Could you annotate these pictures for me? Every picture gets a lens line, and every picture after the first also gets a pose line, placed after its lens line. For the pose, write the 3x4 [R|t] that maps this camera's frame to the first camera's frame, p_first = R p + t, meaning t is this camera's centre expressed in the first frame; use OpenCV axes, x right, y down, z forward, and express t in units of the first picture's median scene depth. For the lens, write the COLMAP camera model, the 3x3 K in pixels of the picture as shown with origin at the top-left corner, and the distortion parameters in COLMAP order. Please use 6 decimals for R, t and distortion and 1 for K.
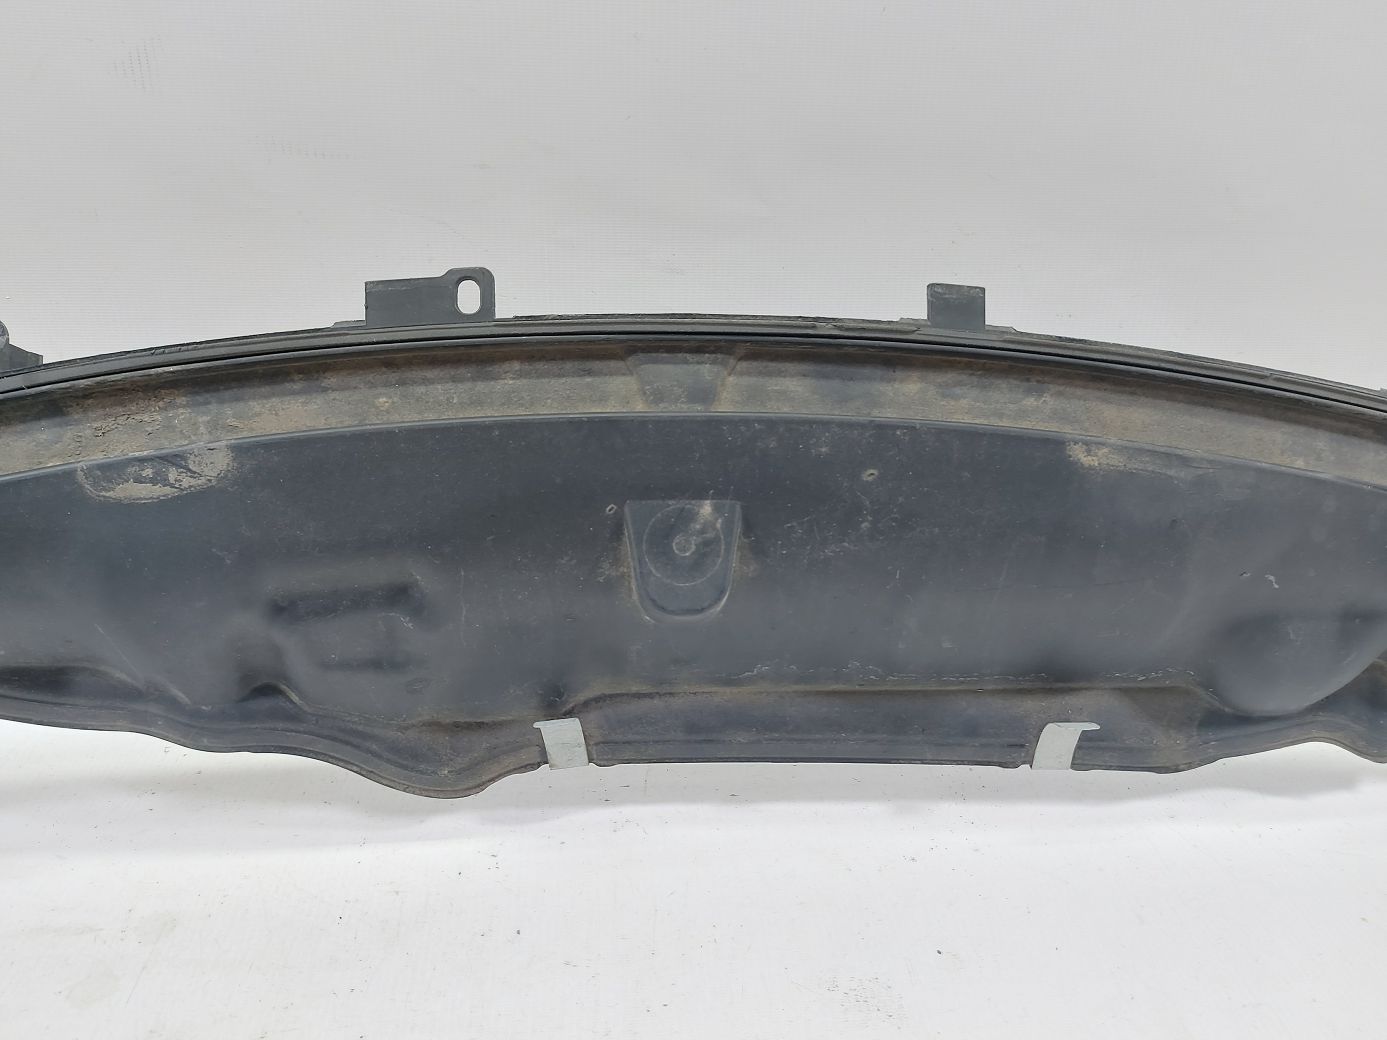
lens RADIAL K [[1048.7, 0, 693.5], [0, 1048.7, 520.0], [0, 0, 1]] dist [0.074691, -0.141700]
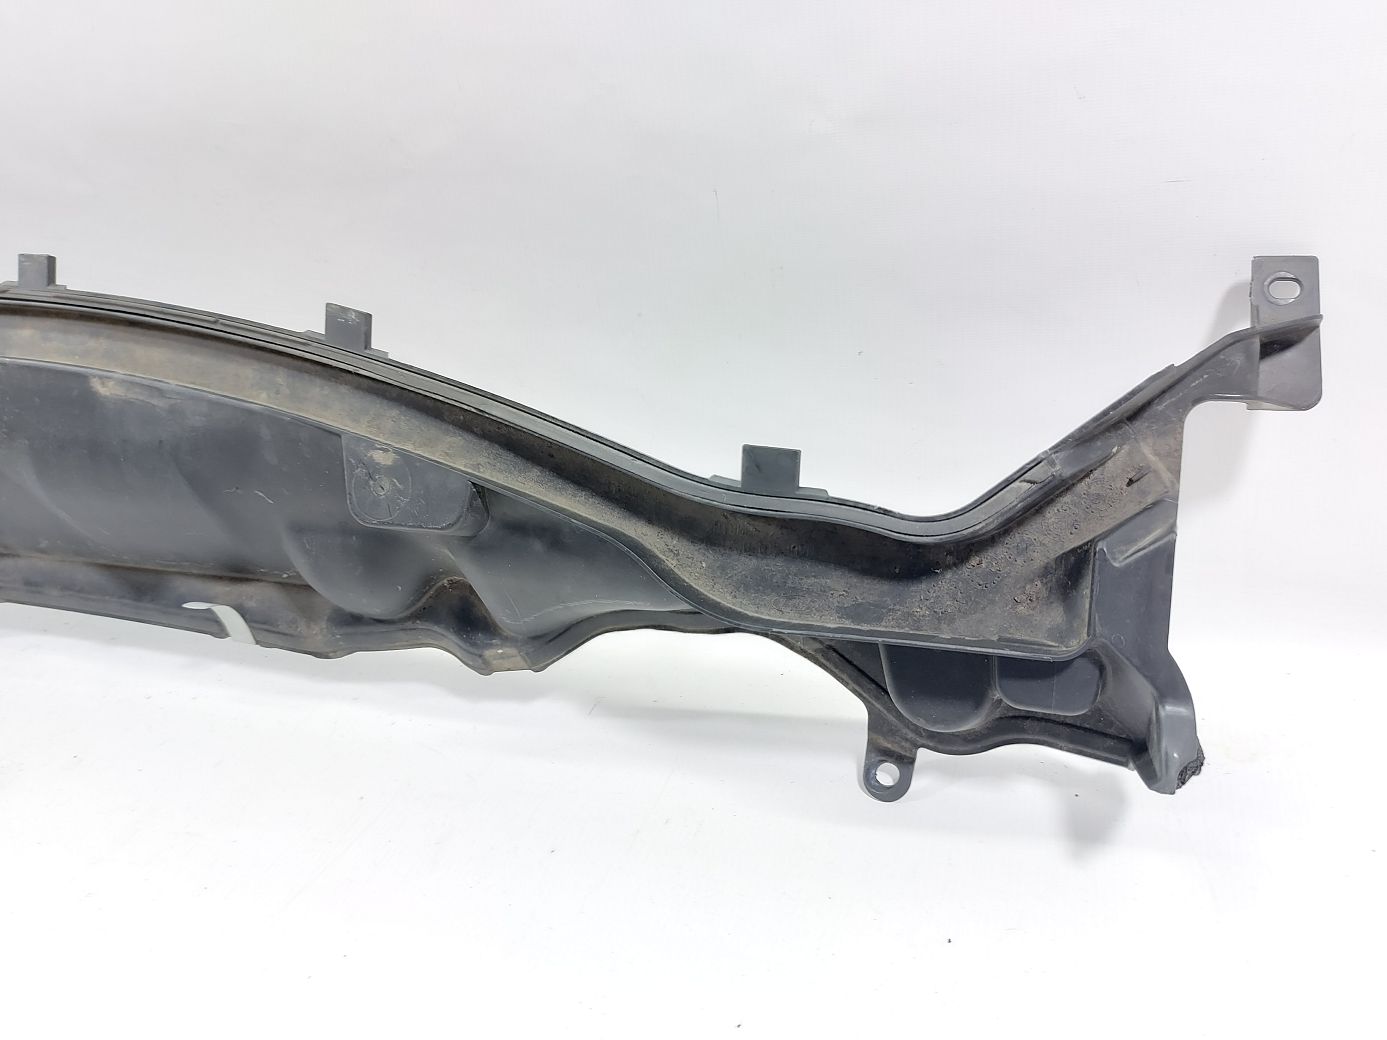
lens RADIAL K [[1048.7, 0, 693.5], [0, 1048.7, 520.0], [0, 0, 1]] dist [0.074691, -0.141700]
pose [[0.904634, 0.067500, -0.420810, 1.521673], [-0.030537, 0.995106, 0.093973, -0.042593], [0.425093, -0.072161, 0.902268, 0.149947]]
